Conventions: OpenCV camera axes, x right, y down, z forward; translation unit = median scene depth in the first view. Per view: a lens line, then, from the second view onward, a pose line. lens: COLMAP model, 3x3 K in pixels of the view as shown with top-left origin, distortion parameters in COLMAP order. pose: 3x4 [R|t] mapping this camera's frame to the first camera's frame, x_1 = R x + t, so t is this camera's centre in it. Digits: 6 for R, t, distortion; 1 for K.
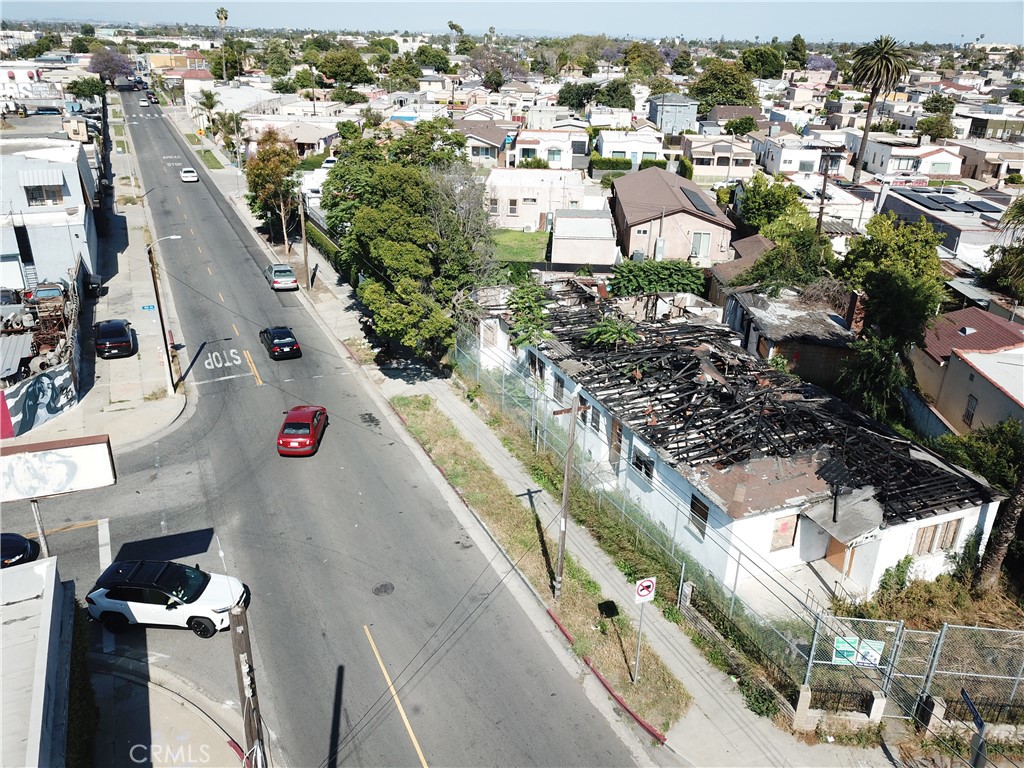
lens RADIAL K [[767.4, 0, 512.0], [0, 767.4, 384.0], [0, 0, 1]] dist [0.003329, 0.001679]
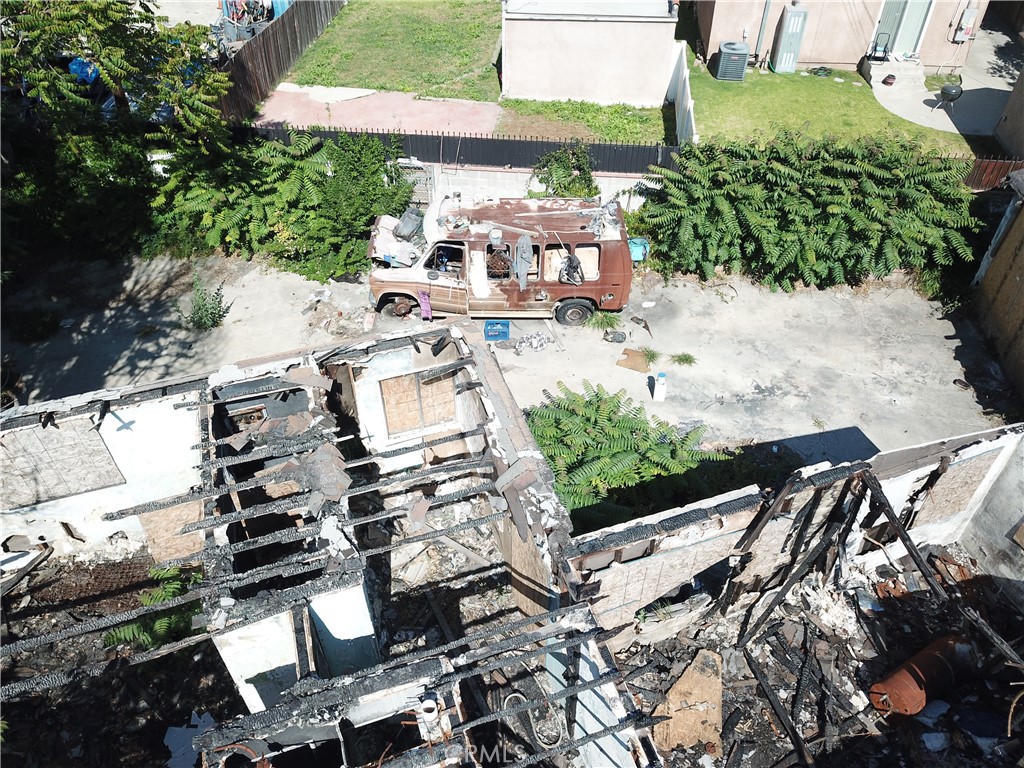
lens RADIAL K [[780.6, 0, 502.2], [0, 780.6, 373.3], [0, 0, 1]] dist [0.007696, 0.003444]
pose [[0.997824, 0.018227, -0.063362, 0.124822], [0.002614, 0.949332, 0.314266, -0.228666], [0.065880, -0.313747, 0.947218, 0.926595]]
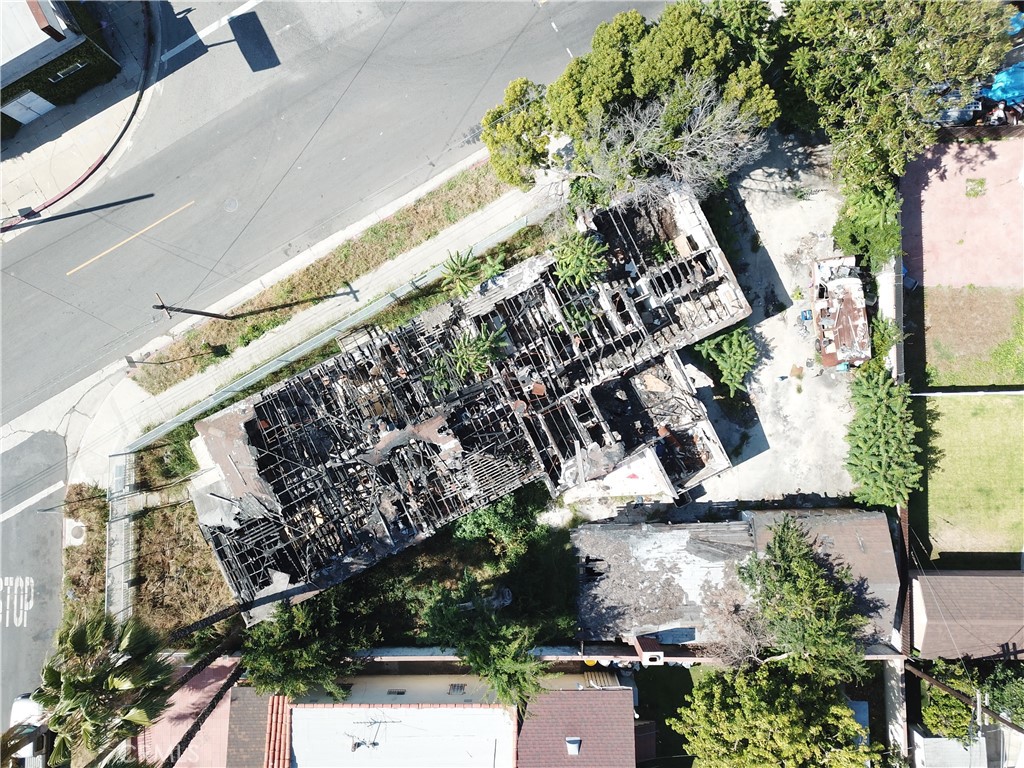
lens RADIAL K [[770.3, 0, 514.7], [0, 770.3, 374.9], [0, 0, 1]] dist [0.010827, -0.001508]
pose [[0.079980, 0.995999, -0.039873, 0.180992], [-0.396299, 0.068476, 0.915564, -0.869191], [0.914631, -0.057426, 0.400190, 0.578034]]
